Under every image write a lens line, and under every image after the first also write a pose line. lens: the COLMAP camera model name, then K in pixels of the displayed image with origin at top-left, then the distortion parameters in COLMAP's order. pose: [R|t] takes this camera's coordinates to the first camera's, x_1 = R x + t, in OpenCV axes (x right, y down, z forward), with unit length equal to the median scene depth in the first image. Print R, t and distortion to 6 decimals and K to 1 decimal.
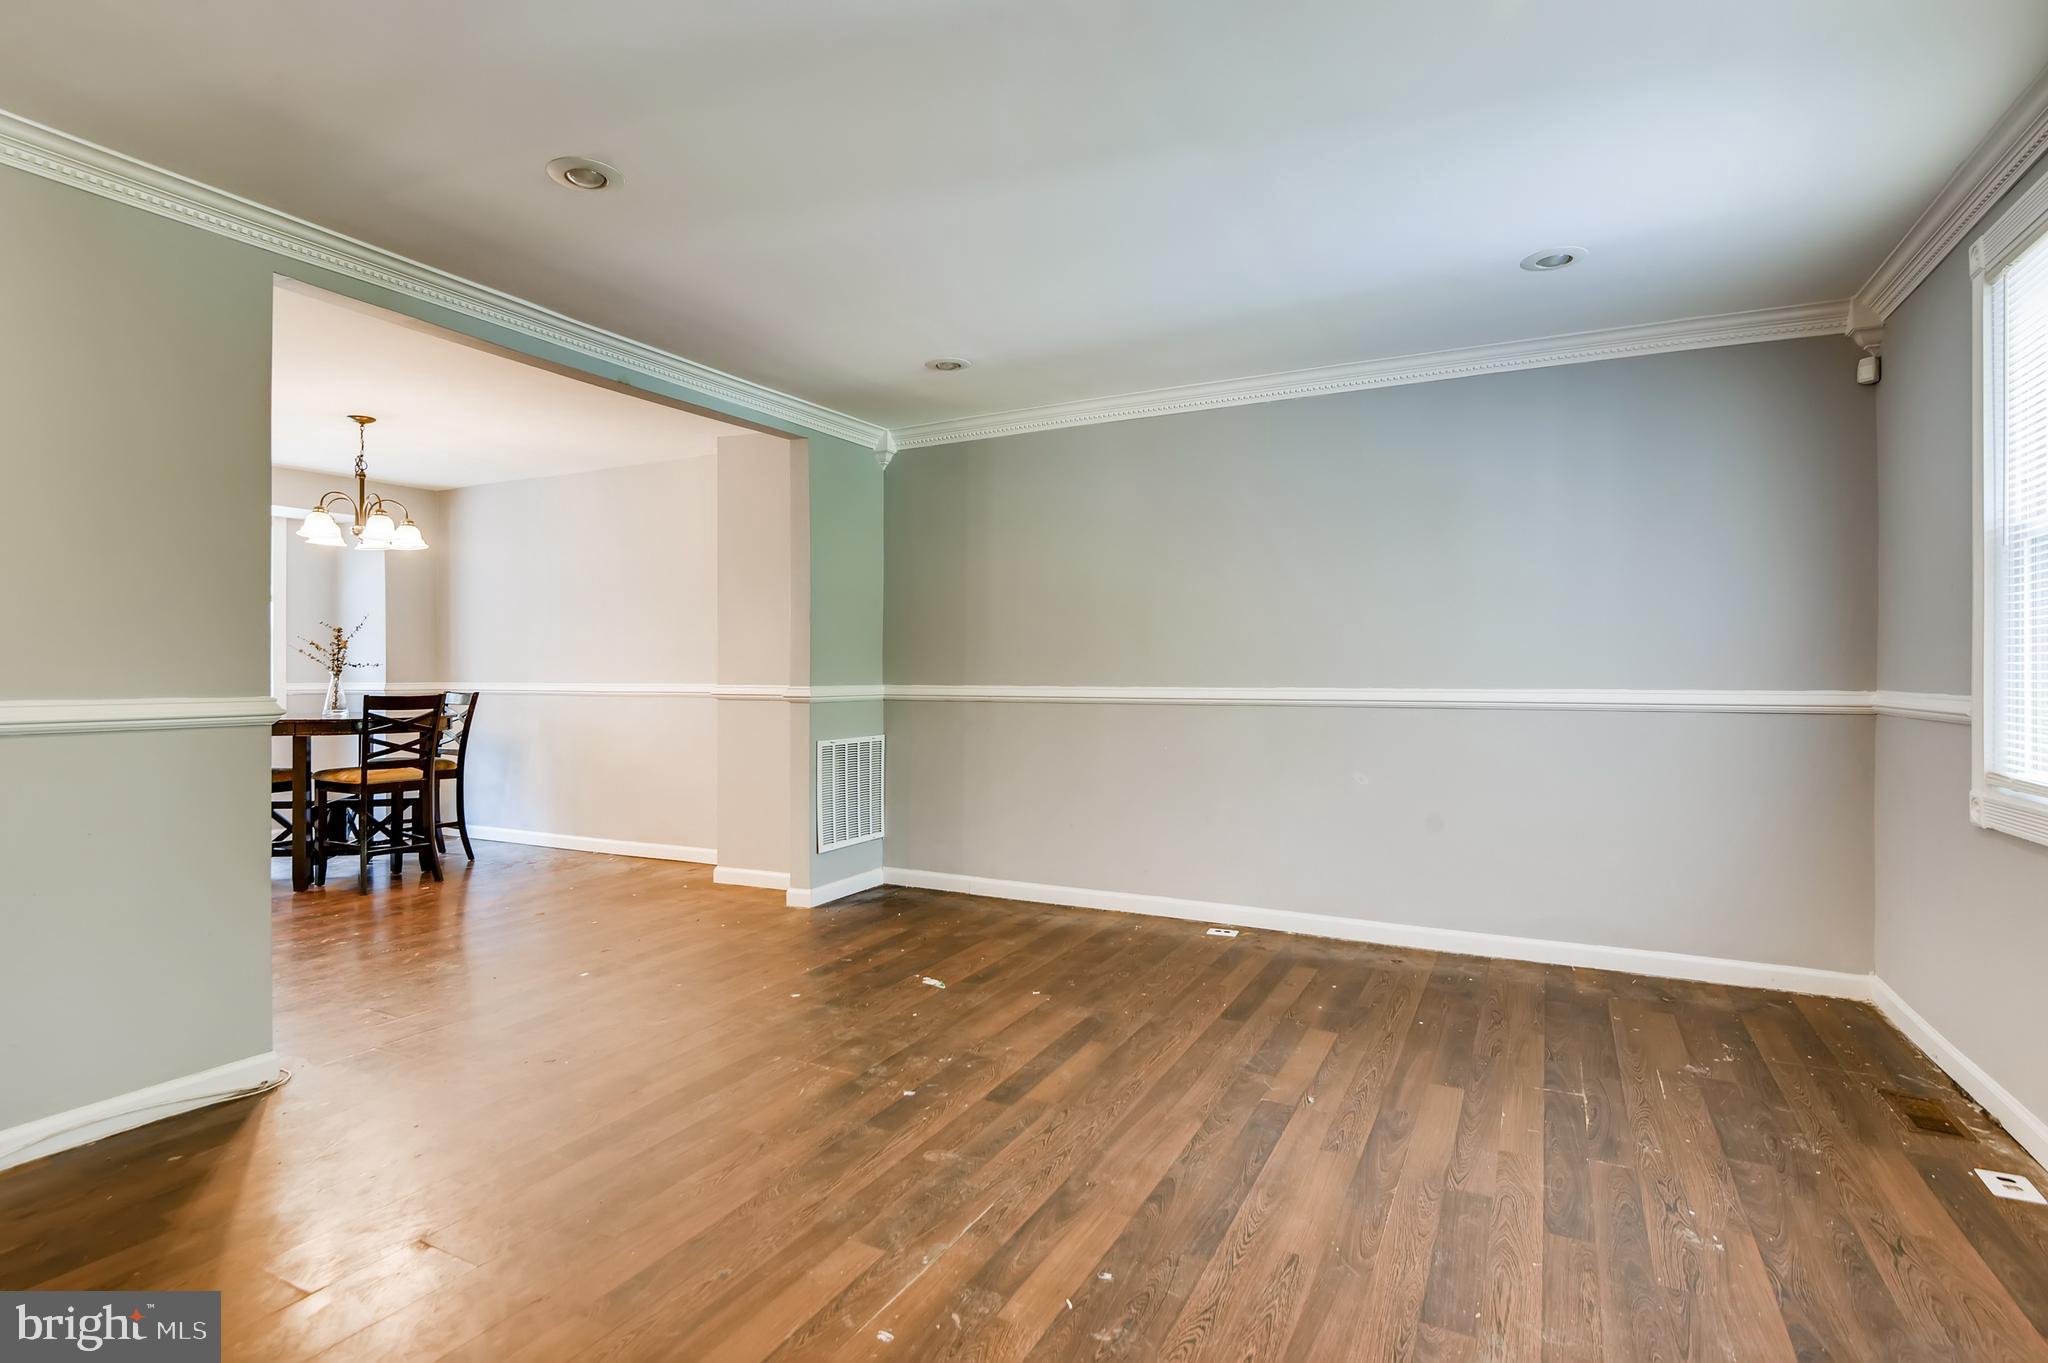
lens RADIAL K [[1047.8, 0, 1024.9], [0, 1047.8, 684.2], [0, 0, 1]] dist [0.004454, -0.002257]
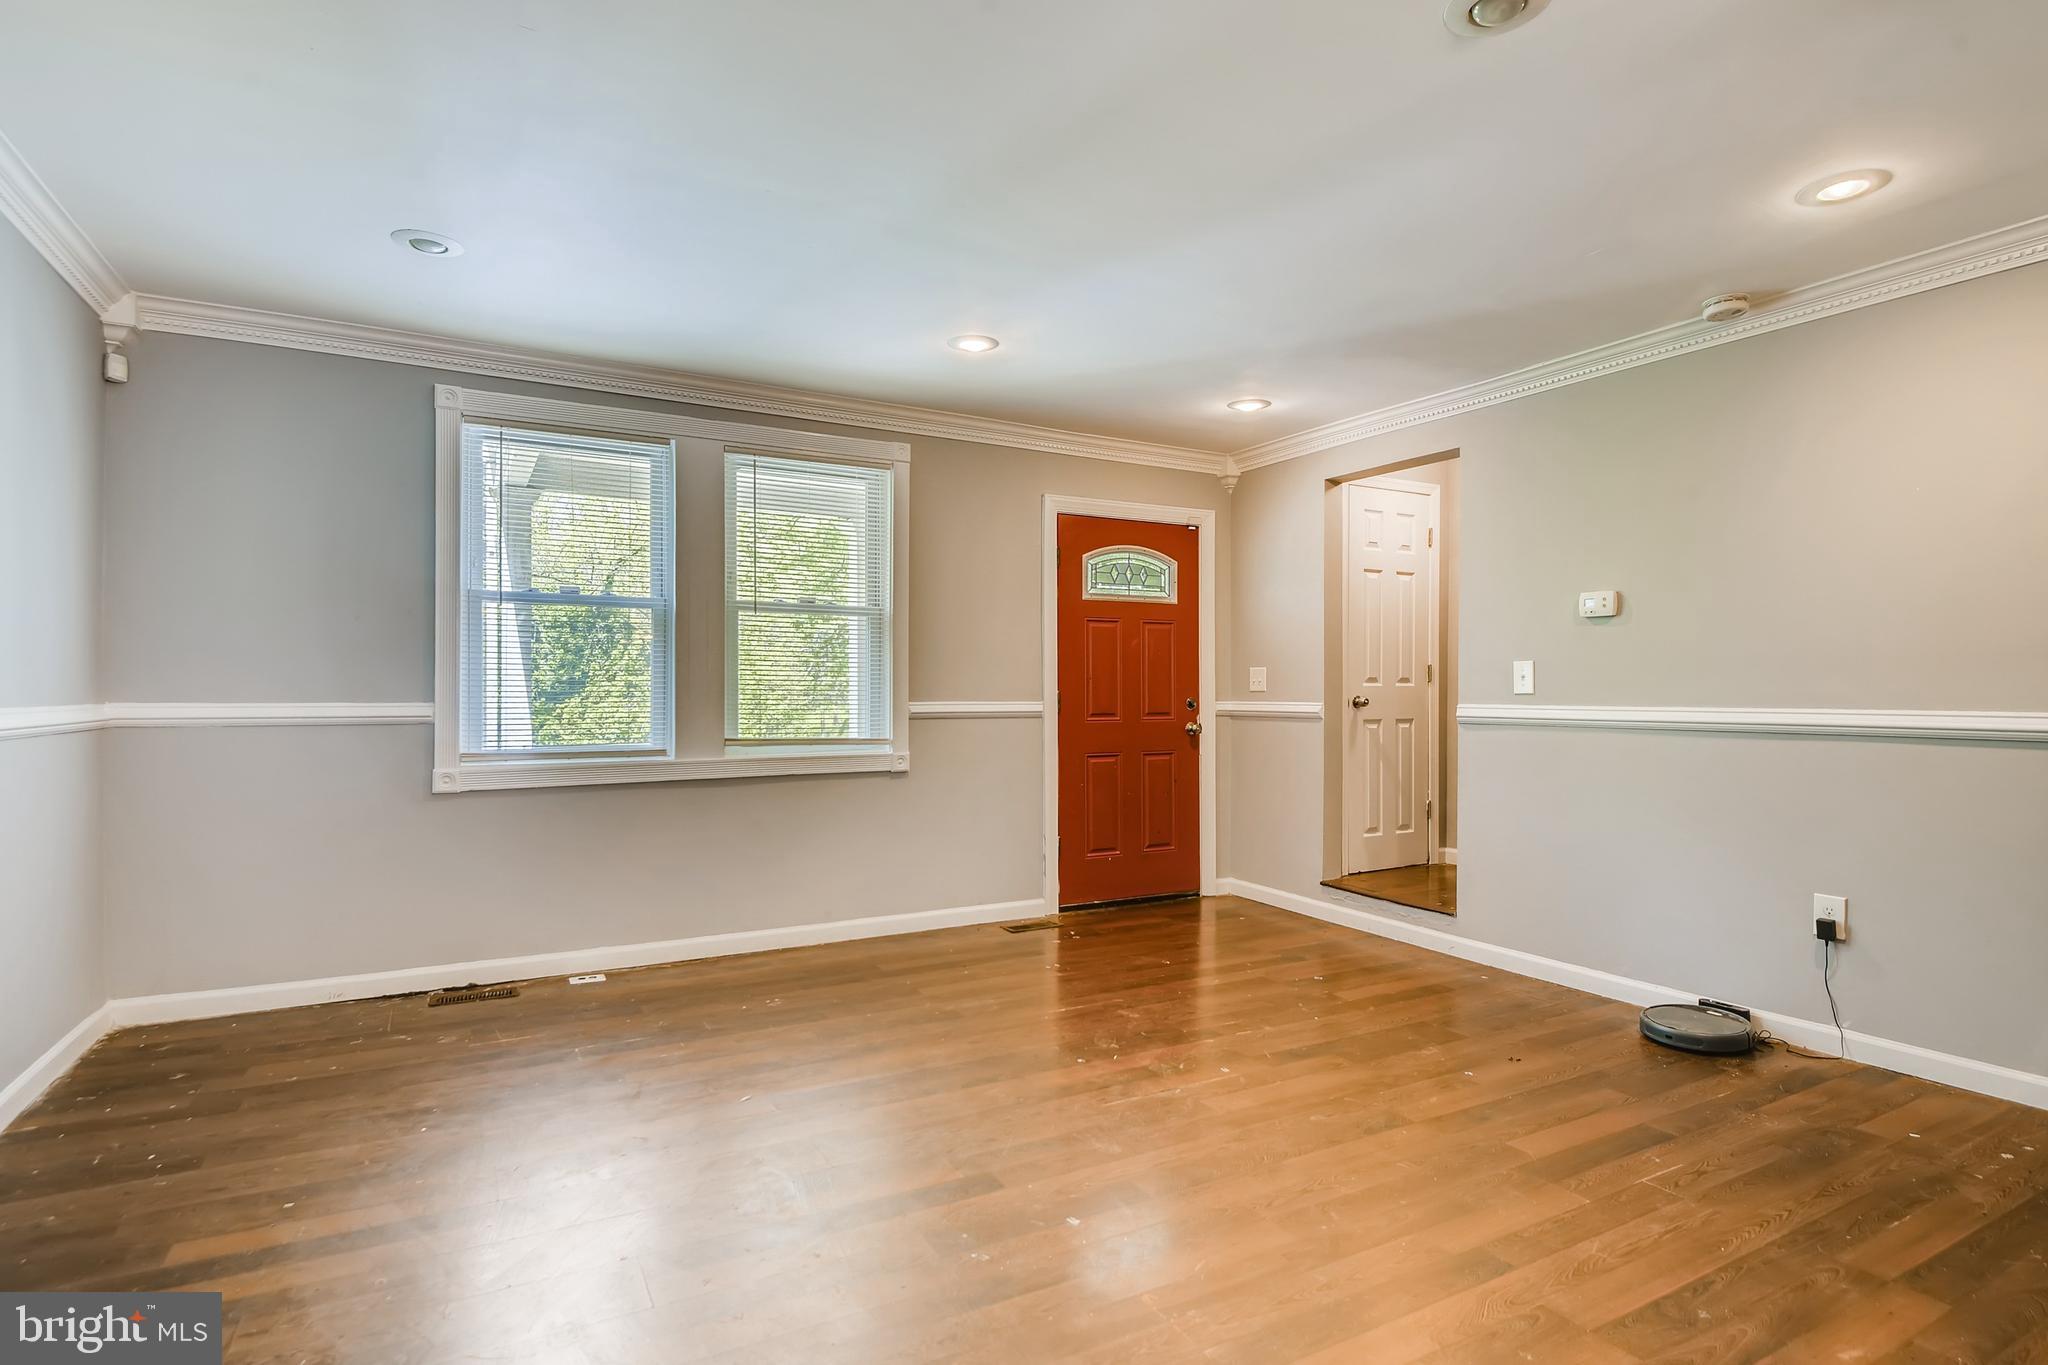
lens RADIAL K [[1047.8, 0, 1023.8], [0, 1047.8, 681.5], [0, 0, 1]] dist [0.004454, -0.002257]
pose [[-0.841781, 0.004300, 0.539802, -0.630194], [-0.000512, 0.999961, -0.008764, -0.005815], [-0.539819, -0.007654, -0.841746, 2.102699]]
